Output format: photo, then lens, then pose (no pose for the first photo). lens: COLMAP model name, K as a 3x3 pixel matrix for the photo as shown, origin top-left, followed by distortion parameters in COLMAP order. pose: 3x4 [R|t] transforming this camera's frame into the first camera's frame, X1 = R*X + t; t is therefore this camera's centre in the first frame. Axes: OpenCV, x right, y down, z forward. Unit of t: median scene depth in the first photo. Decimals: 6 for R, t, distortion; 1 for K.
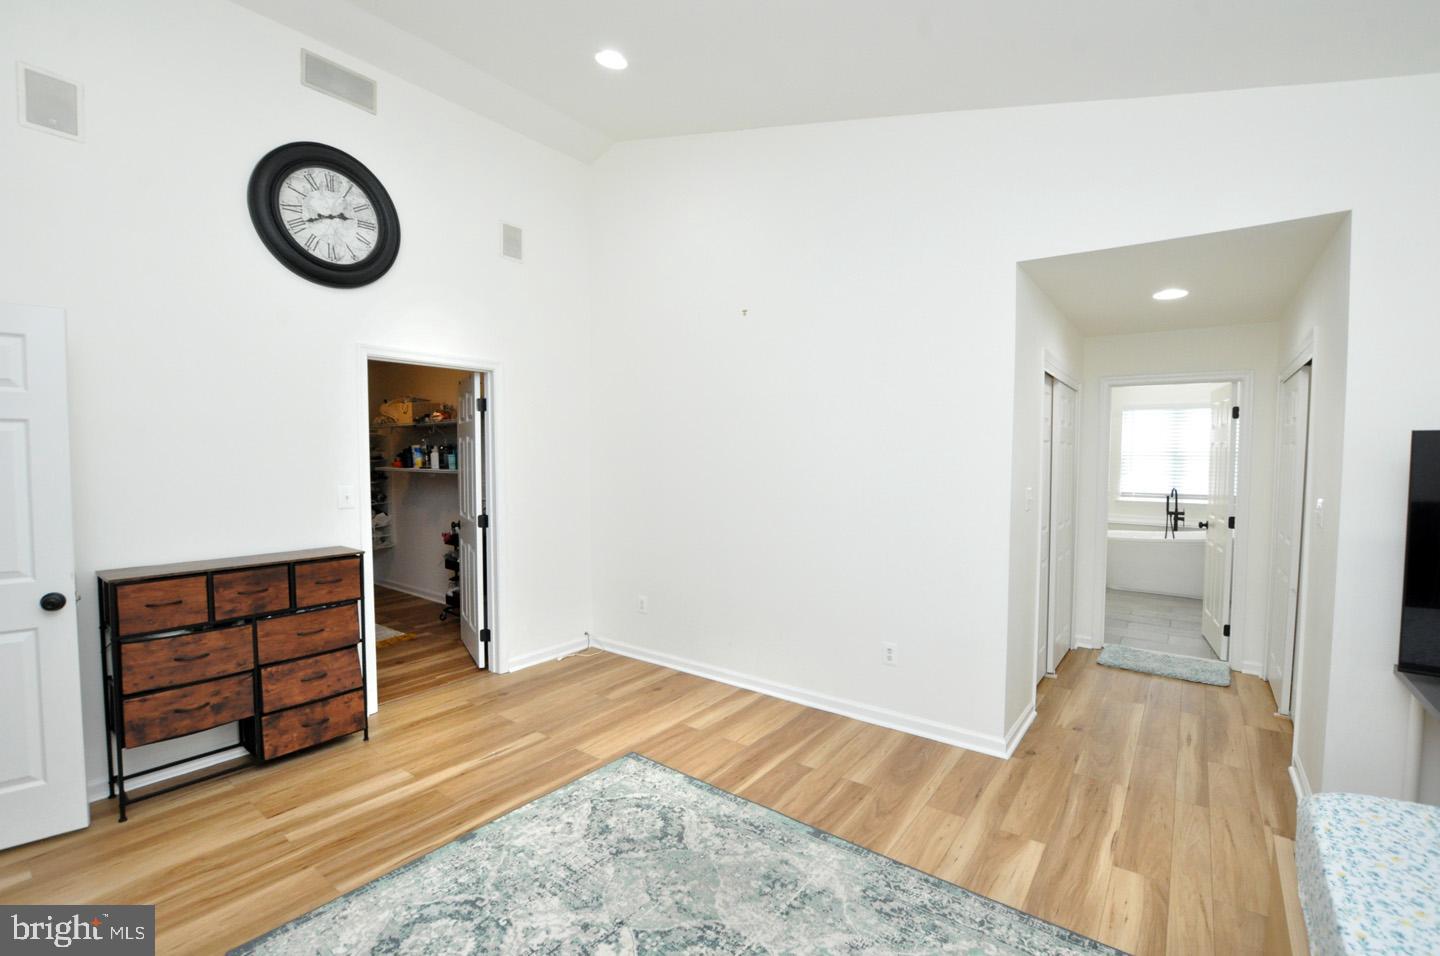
lens RADIAL K [[633.7, 0, 718.8], [0, 633.7, 479.8], [0, 0, 1]] dist [-0.028553, 0.002325]
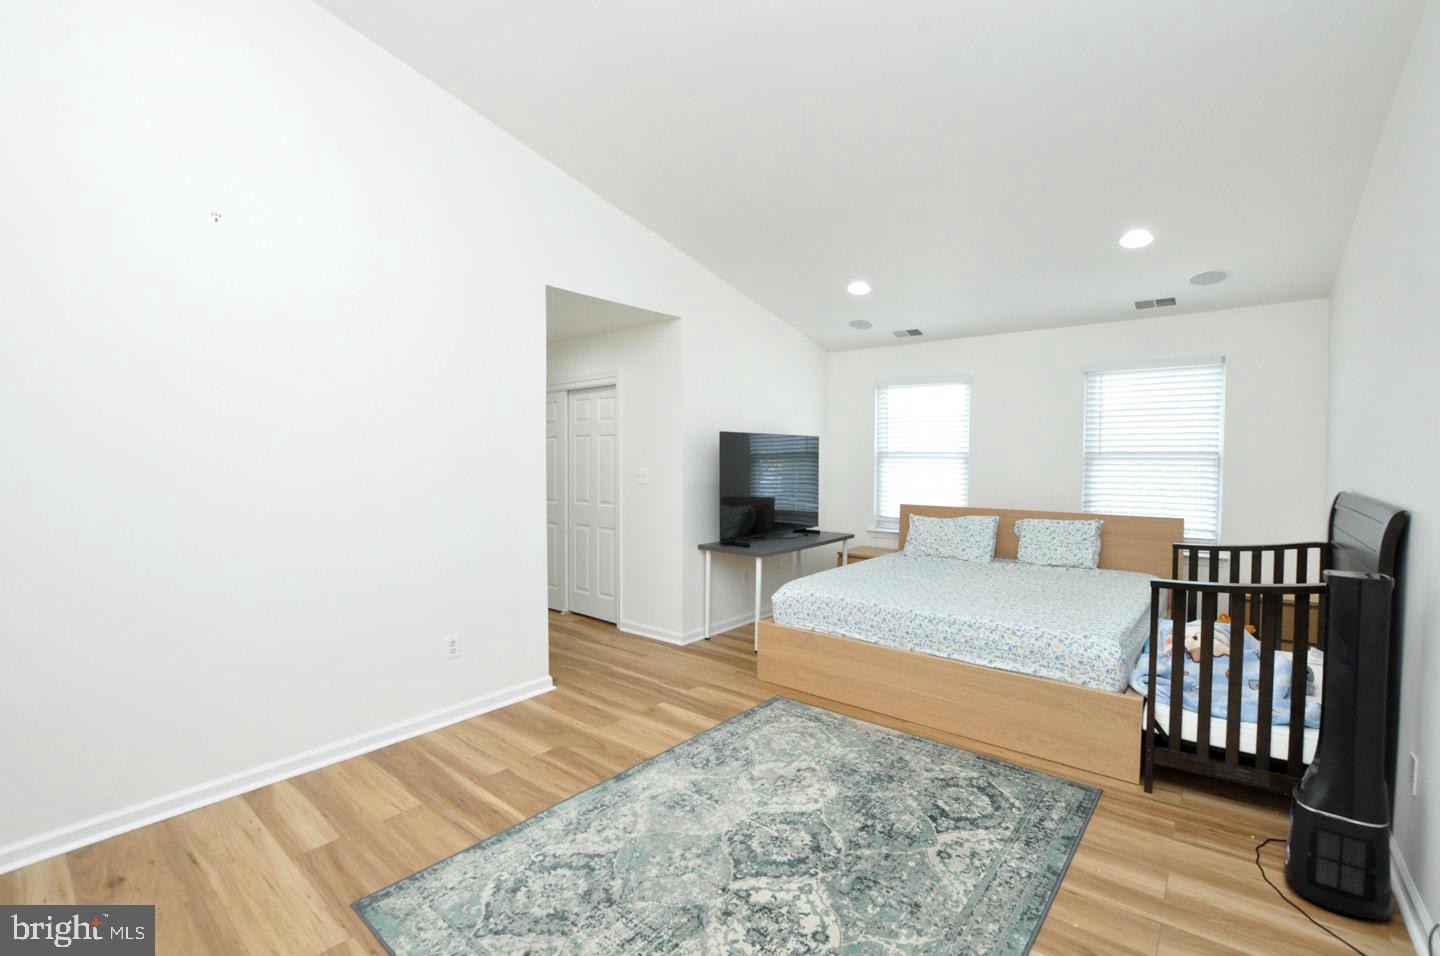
lens RADIAL K [[633.7, 0, 721.7], [0, 633.7, 475.0], [0, 0, 1]] dist [-0.028553, 0.002325]
pose [[0.037436, -0.036793, 0.998621, -0.880343], [0.041370, 0.998522, 0.035238, -0.006560], [-0.998442, 0.039993, 0.038903, 0.709129]]
